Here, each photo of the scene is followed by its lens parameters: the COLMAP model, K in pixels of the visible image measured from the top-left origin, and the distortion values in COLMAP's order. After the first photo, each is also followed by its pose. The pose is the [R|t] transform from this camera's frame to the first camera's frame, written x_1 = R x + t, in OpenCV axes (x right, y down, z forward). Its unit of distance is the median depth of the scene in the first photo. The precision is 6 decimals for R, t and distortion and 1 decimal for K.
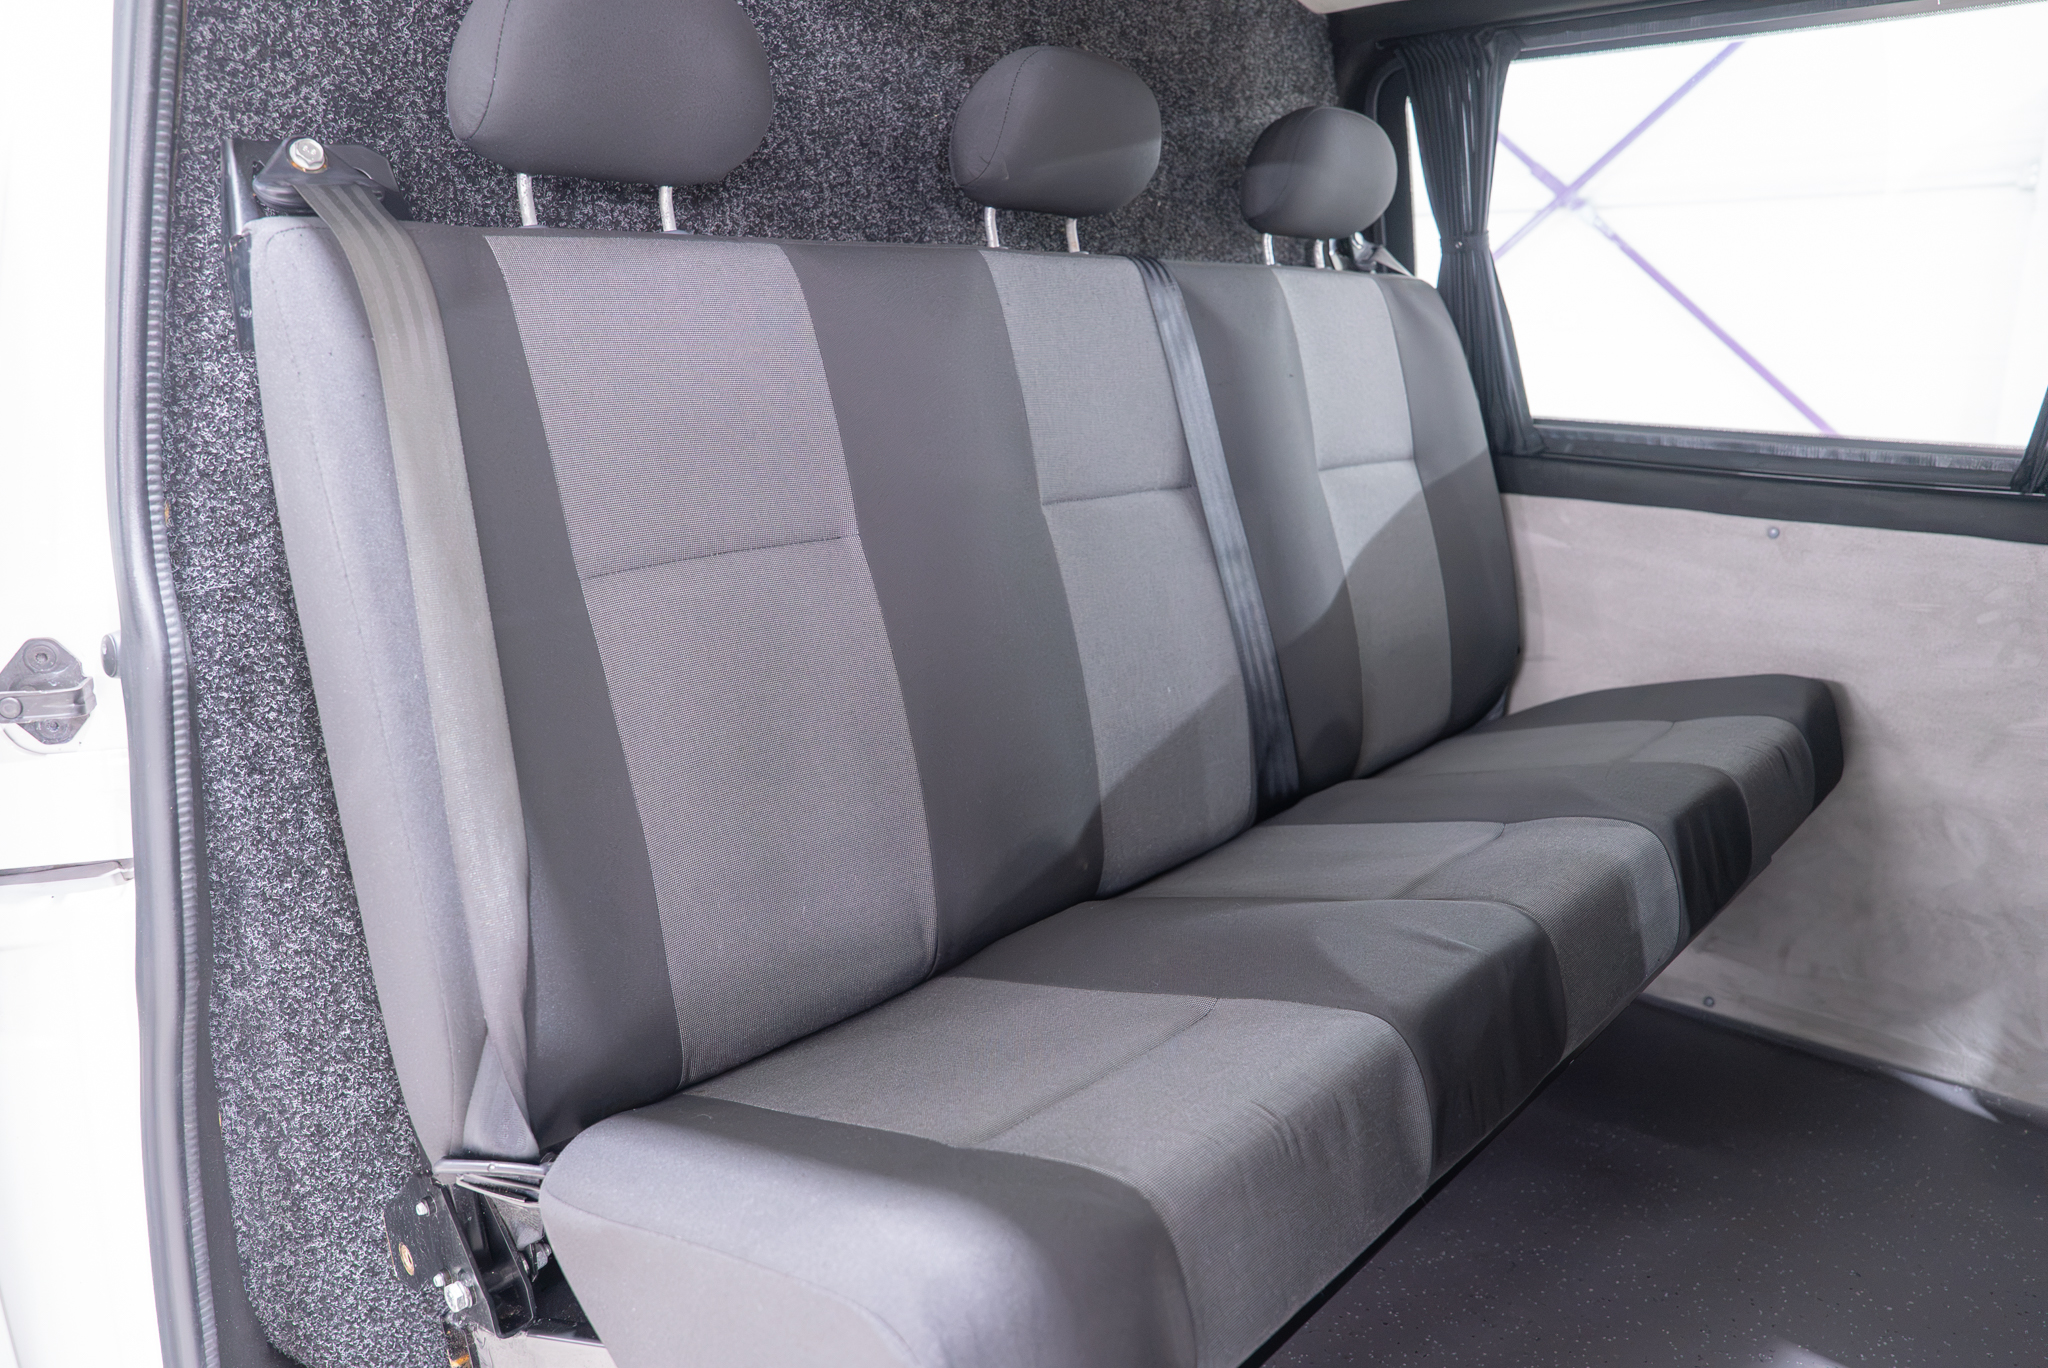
lens RADIAL K [[1456.2, 0, 1012.1], [0, 1456.2, 680.1], [0, 0, 1]] dist [-0.071556, 0.027550]
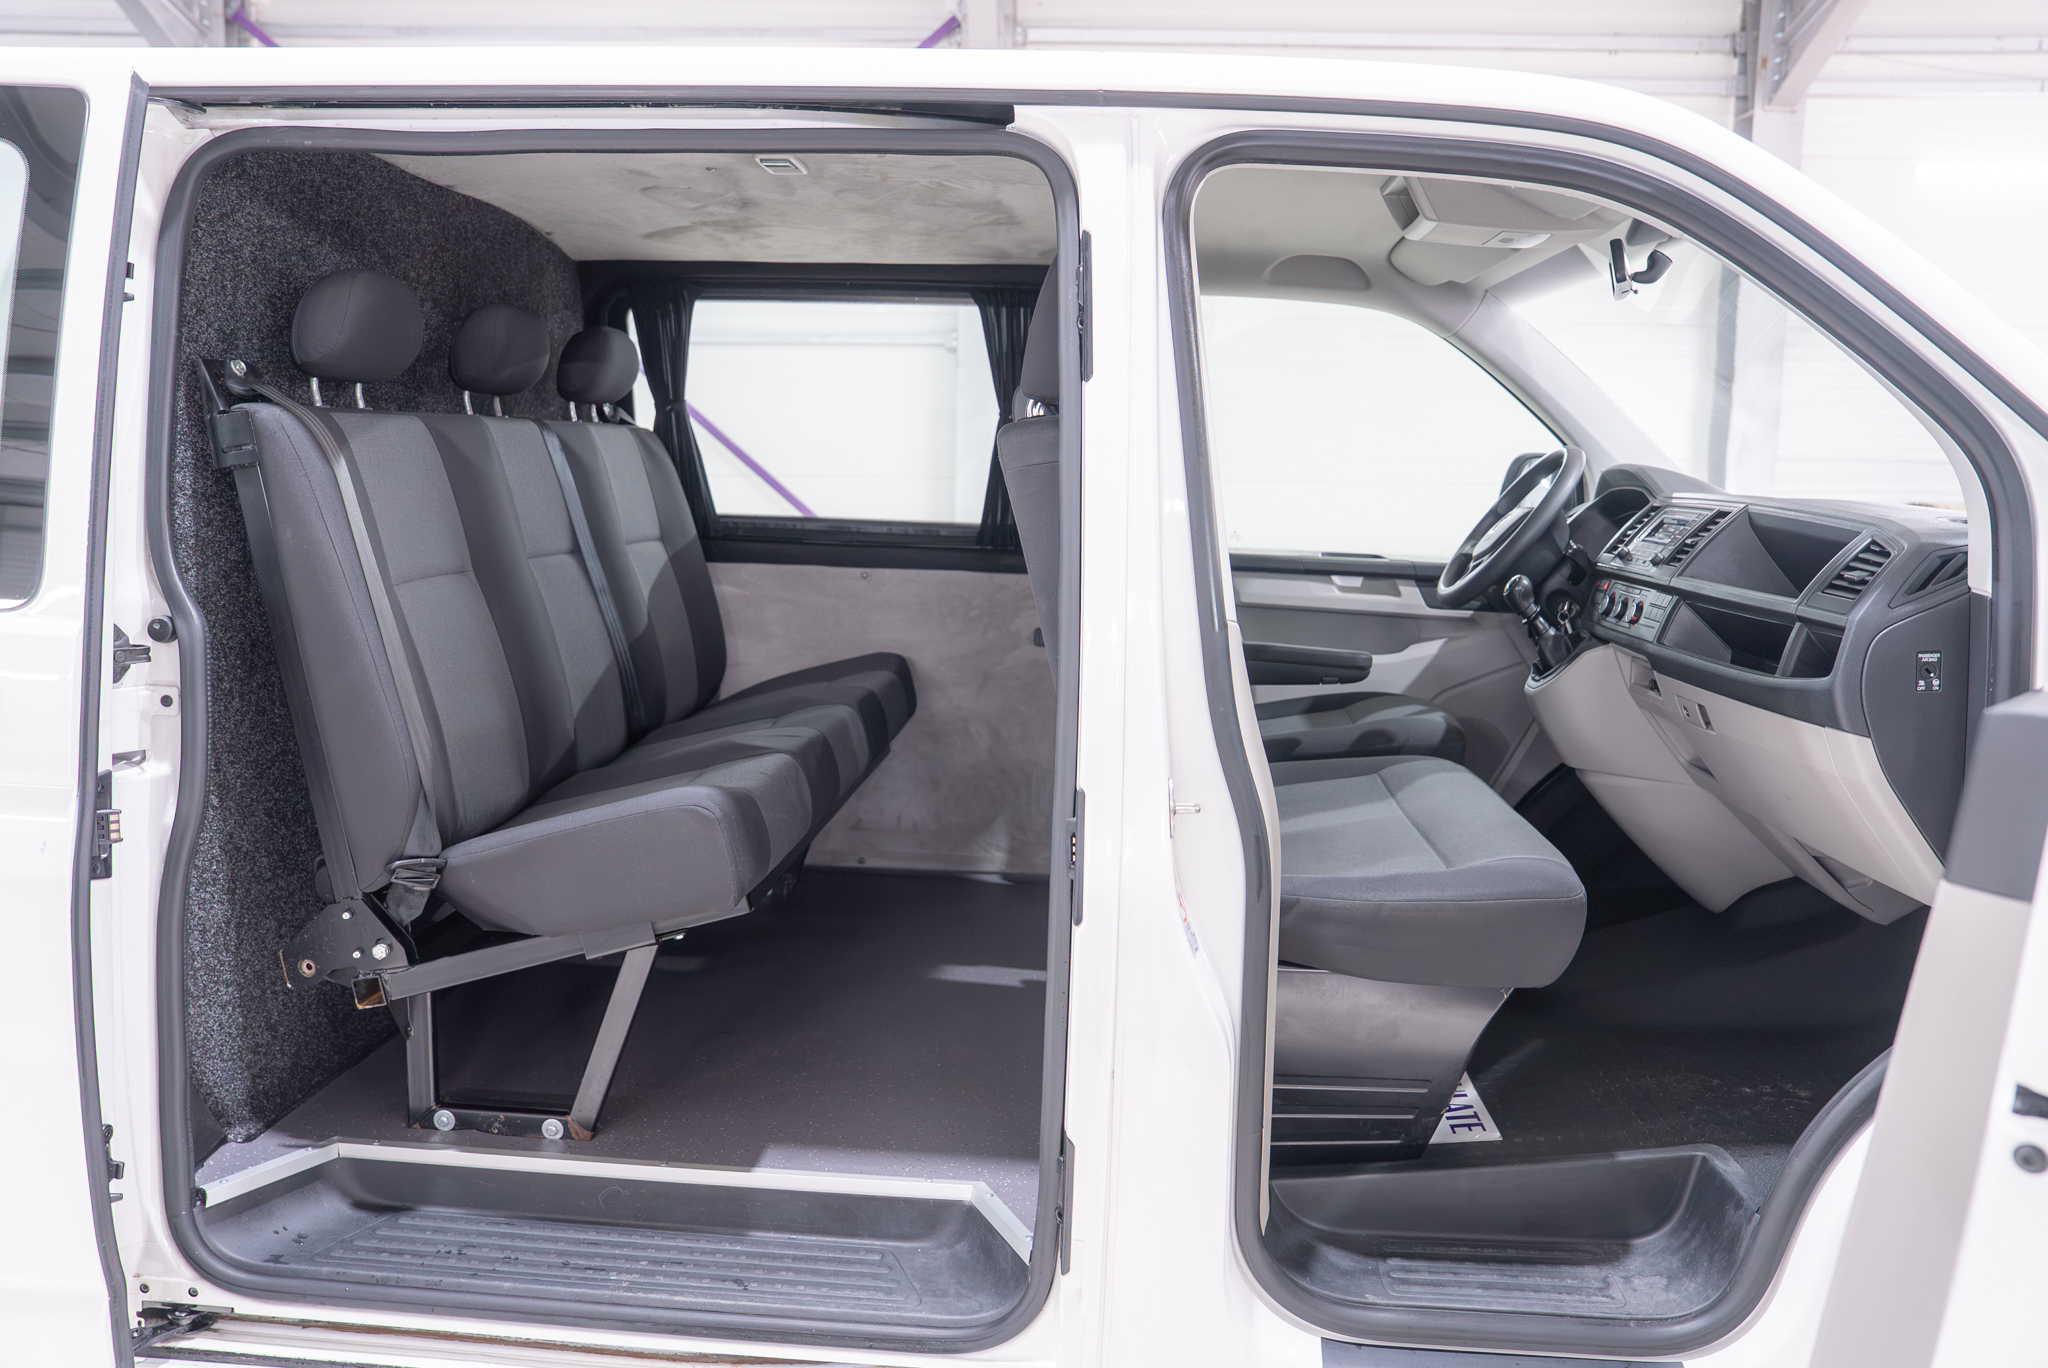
lens RADIAL K [[1587.6, 0, 1025.3], [0, 1587.6, 692.3], [0, 0, 1]] dist [-0.055710, 0.002671]
pose [[0.793353, -0.072782, 0.604396, -0.516755], [0.124129, 0.991309, -0.043562, 0.154226], [-0.595973, 0.109583, 0.795492, -0.676659]]
